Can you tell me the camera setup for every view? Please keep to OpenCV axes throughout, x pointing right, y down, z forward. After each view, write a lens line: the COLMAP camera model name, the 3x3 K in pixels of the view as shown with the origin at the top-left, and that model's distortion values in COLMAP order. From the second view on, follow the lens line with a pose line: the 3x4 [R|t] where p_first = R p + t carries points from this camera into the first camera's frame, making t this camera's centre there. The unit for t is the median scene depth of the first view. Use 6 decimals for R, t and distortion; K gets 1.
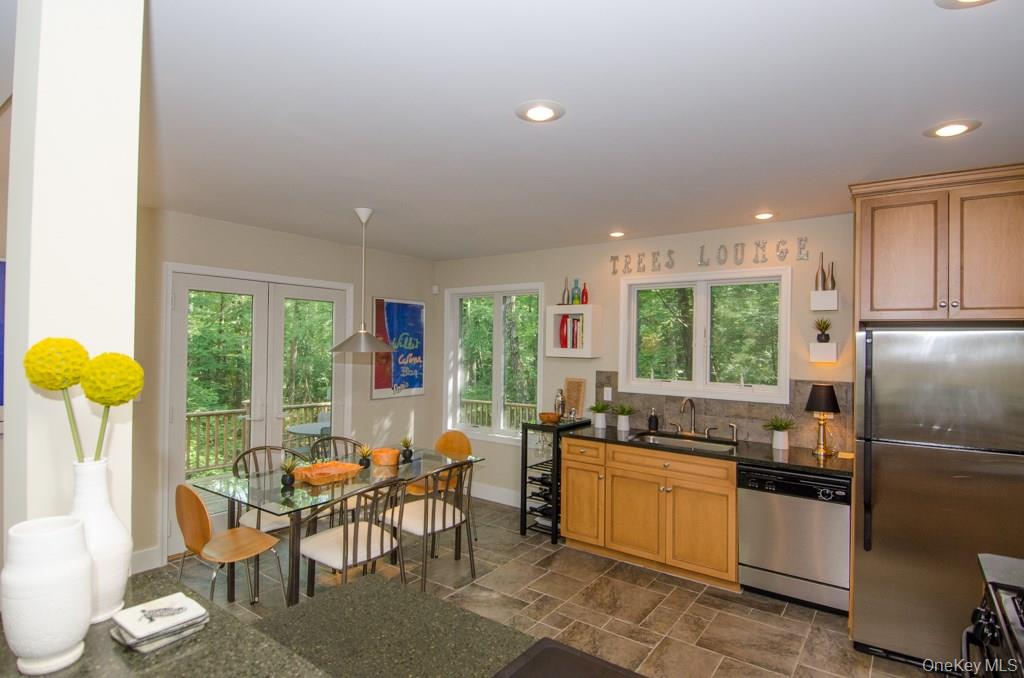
lens RADIAL K [[534.3, 0, 508.9], [0, 534.3, 335.4], [0, 0, 1]] dist [0.035185, -0.012758]
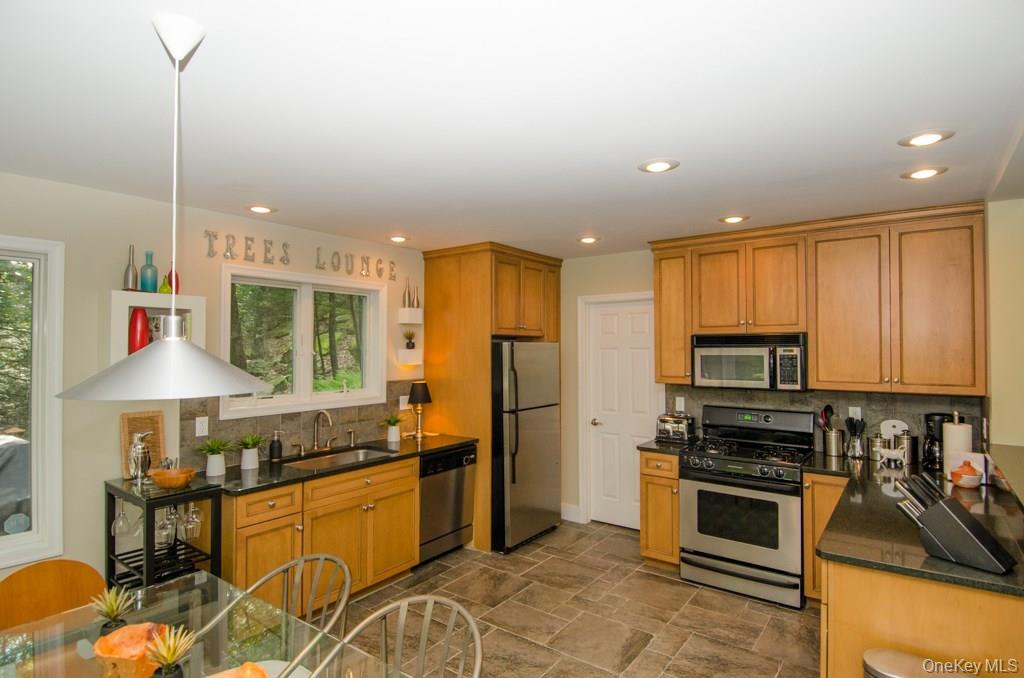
lens RADIAL K [[534.3, 0, 508.2], [0, 534.3, 337.2], [0, 0, 1]] dist [0.035185, -0.012758]
pose [[0.015014, 0.006206, 0.999868, -0.566417], [-0.012378, 0.999905, -0.006021, -0.008537], [-0.999811, -0.012286, 0.015089, 0.649452]]
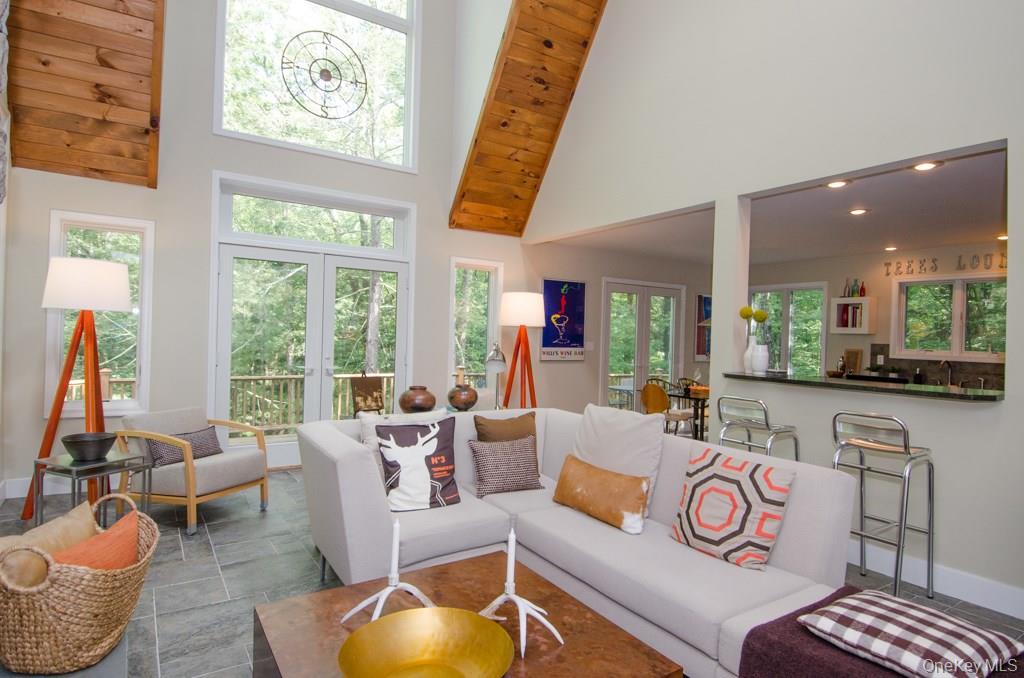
lens RADIAL K [[573.5, 0, 514.6], [0, 573.5, 337.2], [0, 0, 1]] dist [0.000138, -0.003771]
pose [[0.936035, 0.014588, -0.351603, -0.209266], [-0.010026, 0.999840, 0.014793, 0.040259], [0.351763, -0.010321, 0.936032, -0.841380]]
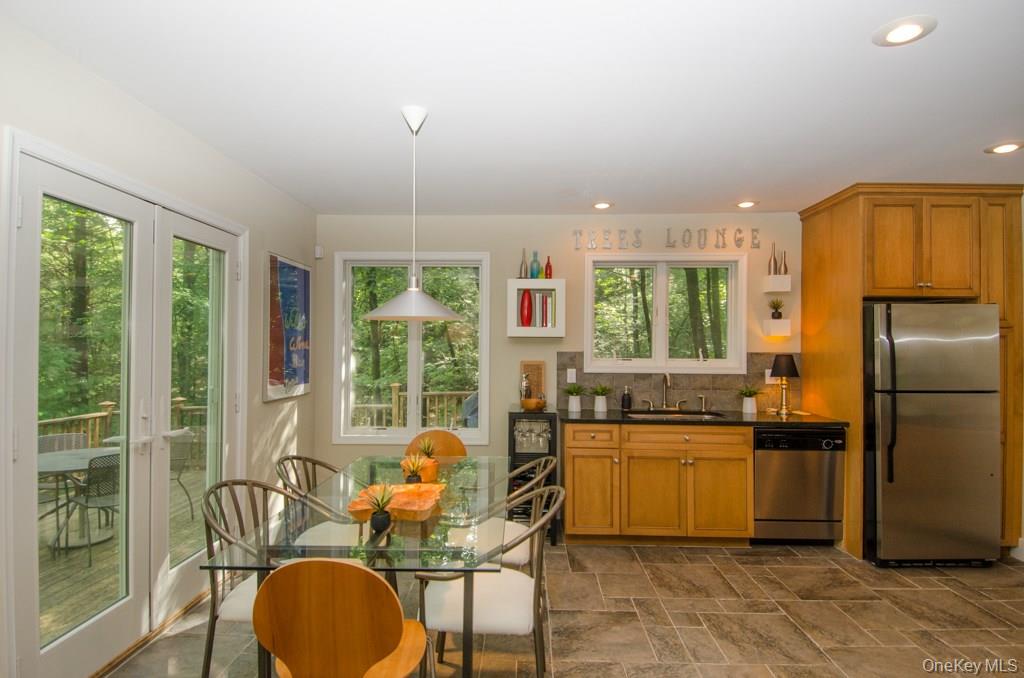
lens RADIAL K [[534.3, 0, 511.6], [0, 534.3, 338.9], [0, 0, 1]] dist [0.035185, -0.012758]
pose [[0.818743, -0.000769, 0.574160, -0.485538], [-0.002745, 0.999982, 0.005253, 0.043806], [-0.574153, -0.005877, 0.818727, 0.319367]]
